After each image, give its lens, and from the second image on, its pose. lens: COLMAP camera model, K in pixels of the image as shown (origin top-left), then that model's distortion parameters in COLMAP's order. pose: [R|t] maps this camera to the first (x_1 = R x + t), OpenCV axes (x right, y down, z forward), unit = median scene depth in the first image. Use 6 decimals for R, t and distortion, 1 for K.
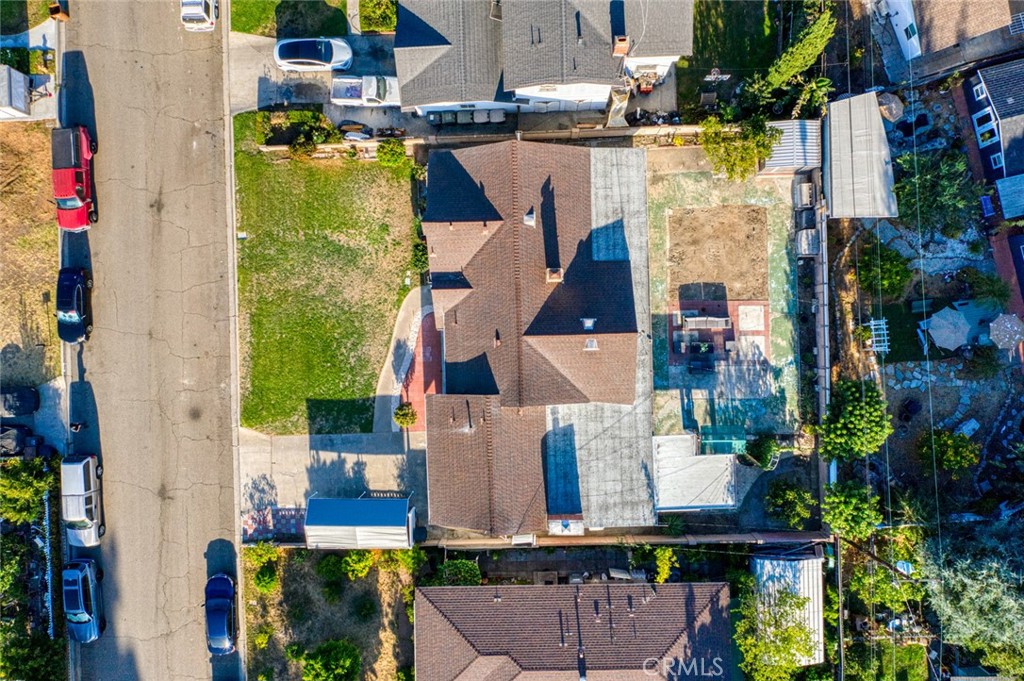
lens RADIAL K [[804.5, 0, 513.7], [0, 804.5, 338.1], [0, 0, 1]] dist [0.003828, -0.008798]
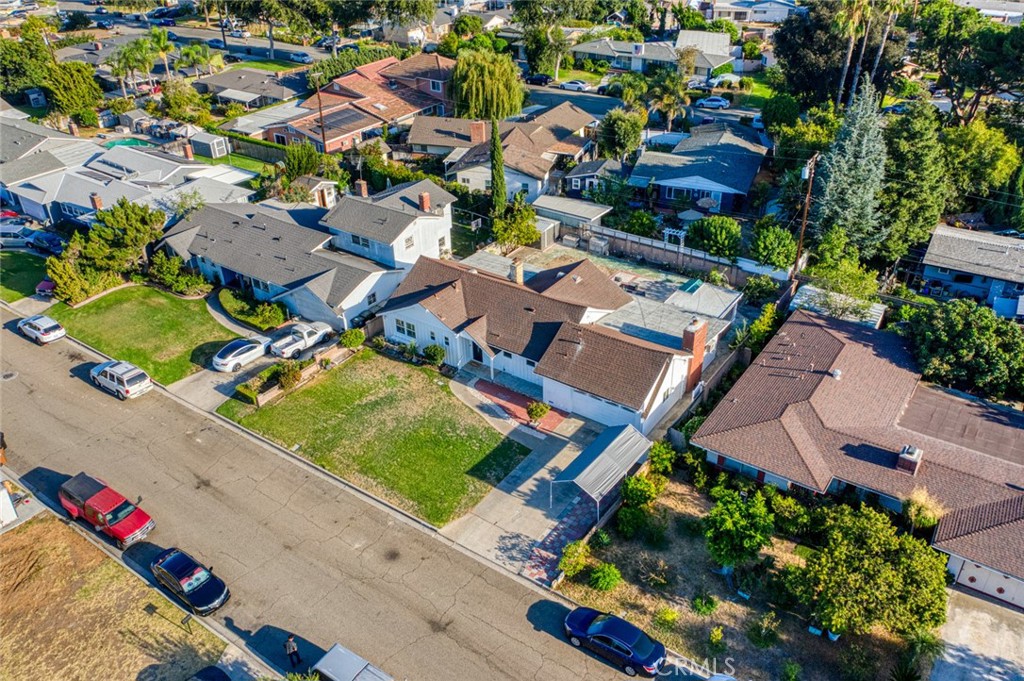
lens RADIAL K [[804.5, 0, 513.7], [0, 804.5, 338.1], [0, 0, 1]] dist [0.003828, -0.008798]
pose [[0.594959, -0.396845, 0.698955, -0.827072], [0.803754, 0.295263, -0.516526, 0.569446], [-0.001395, 0.869100, 0.494635, 0.392453]]
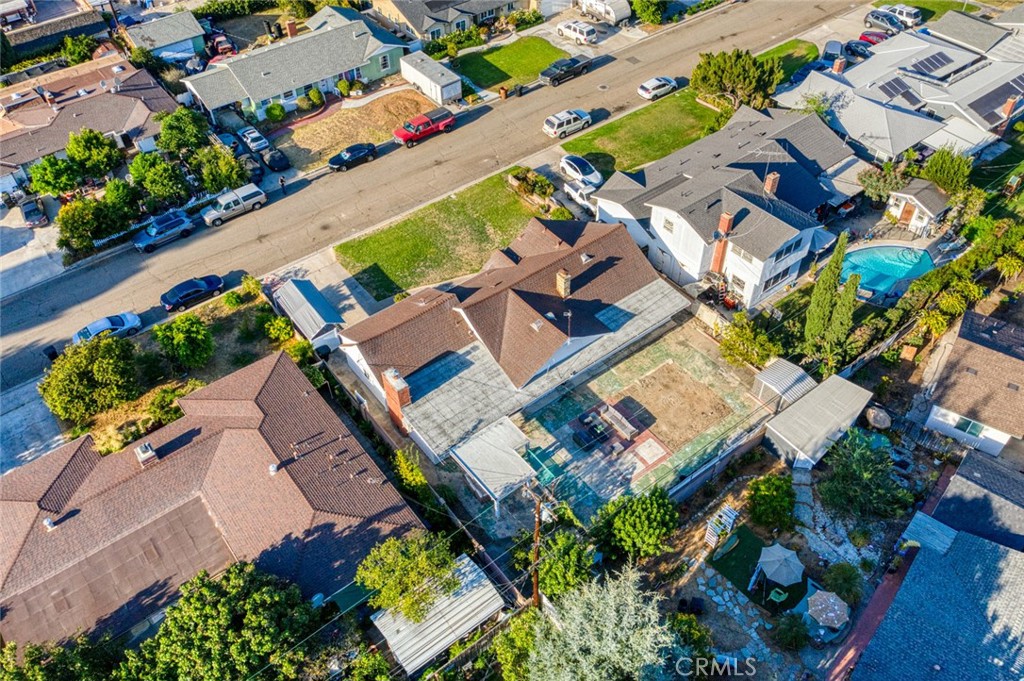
lens RADIAL K [[825.8, 0, 523.1], [0, 825.8, 339.0], [0, 0, 1]] dist [0.004253, -0.000208]
pose [[0.593233, 0.588809, -0.548980, 0.697140], [-0.805005, 0.428432, -0.410381, 0.488121], [-0.006436, 0.685383, 0.728154, 0.104719]]
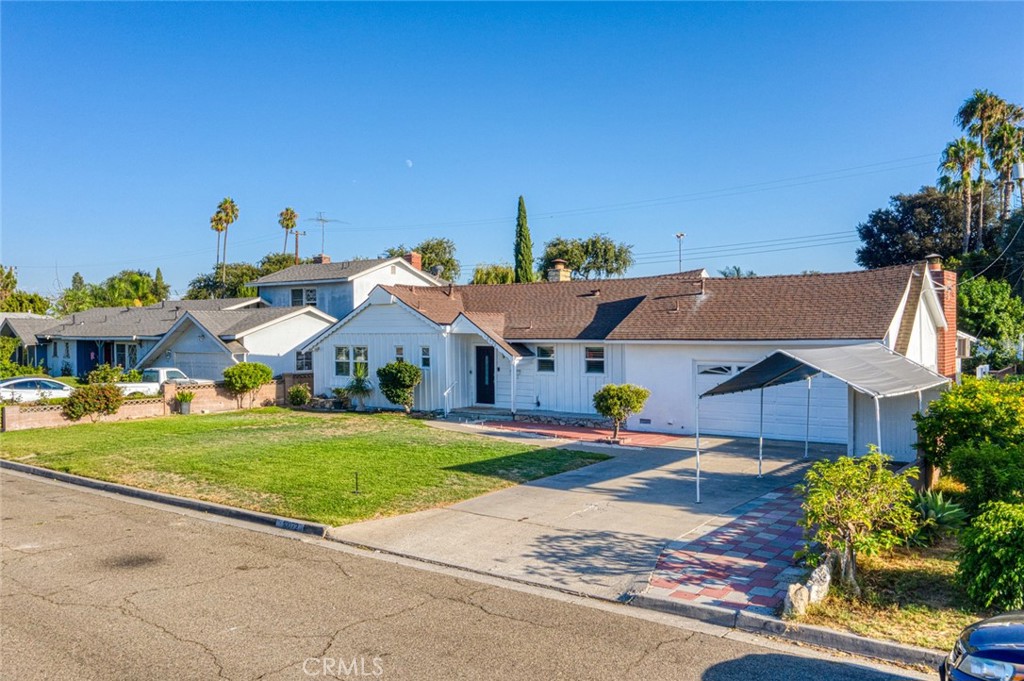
lens RADIAL K [[811.0, 0, 517.2], [0, 811.0, 339.3], [0, 0, 1]] dist [0.006135, -0.000641]
pose [[0.609111, 0.022169, 0.792775, -0.515650], [0.792937, 0.002270, -0.609299, 0.317080], [-0.015307, 0.999752, -0.016196, 0.952786]]
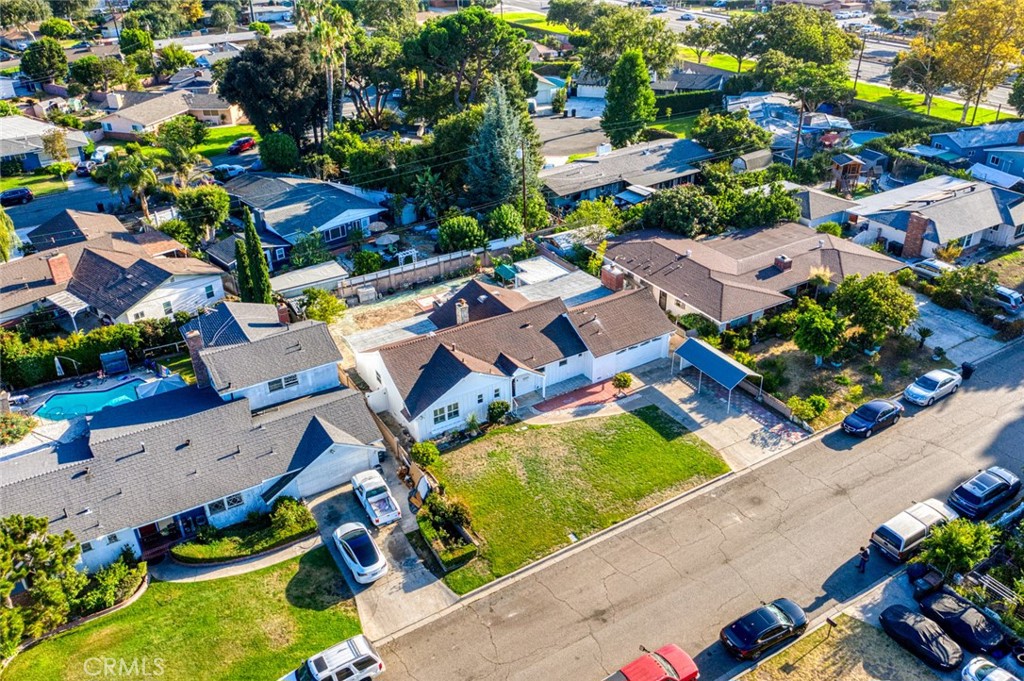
lens RADIAL K [[804.5, 0, 513.7], [0, 804.5, 338.1], [0, 0, 1]] dist [0.003828, -0.008798]
pose [[-0.492960, -0.386687, 0.779399, -0.936097], [0.869212, -0.258242, 0.421642, -0.516582], [0.038230, 0.885316, 0.463416, 0.378907]]
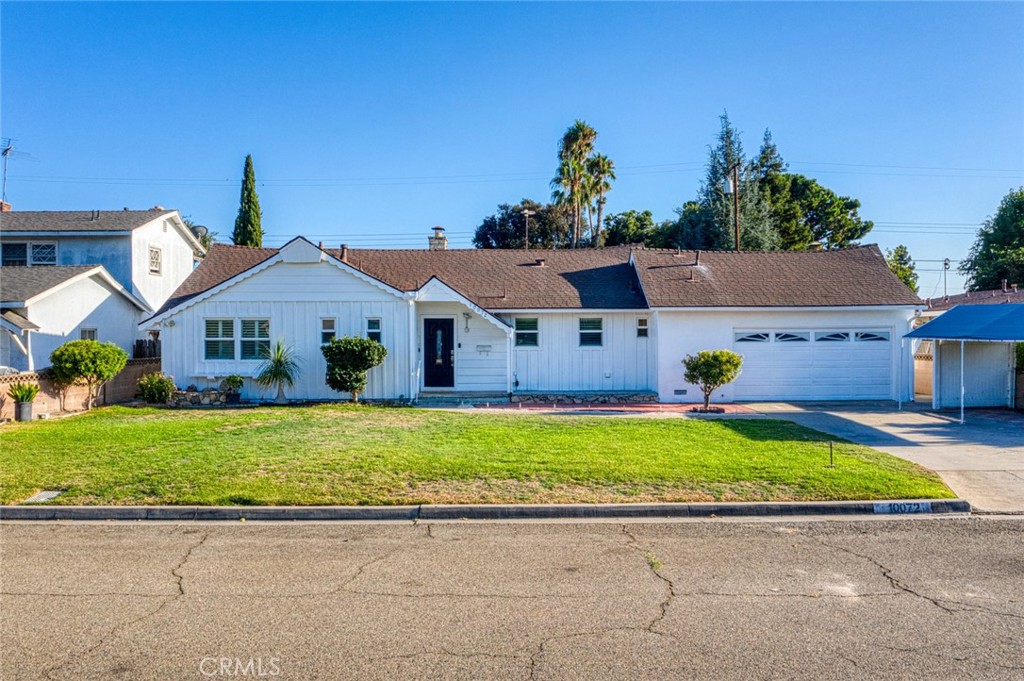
lens RADIAL K [[804.5, 0, 513.7], [0, 804.5, 338.1], [0, 0, 1]] dist [0.003828, -0.008798]
pose [[0.019454, 0.027848, 0.999423, -0.550662], [0.999808, -0.002795, -0.019383, -0.001924], [0.002253, 0.999608, -0.027897, 0.974121]]
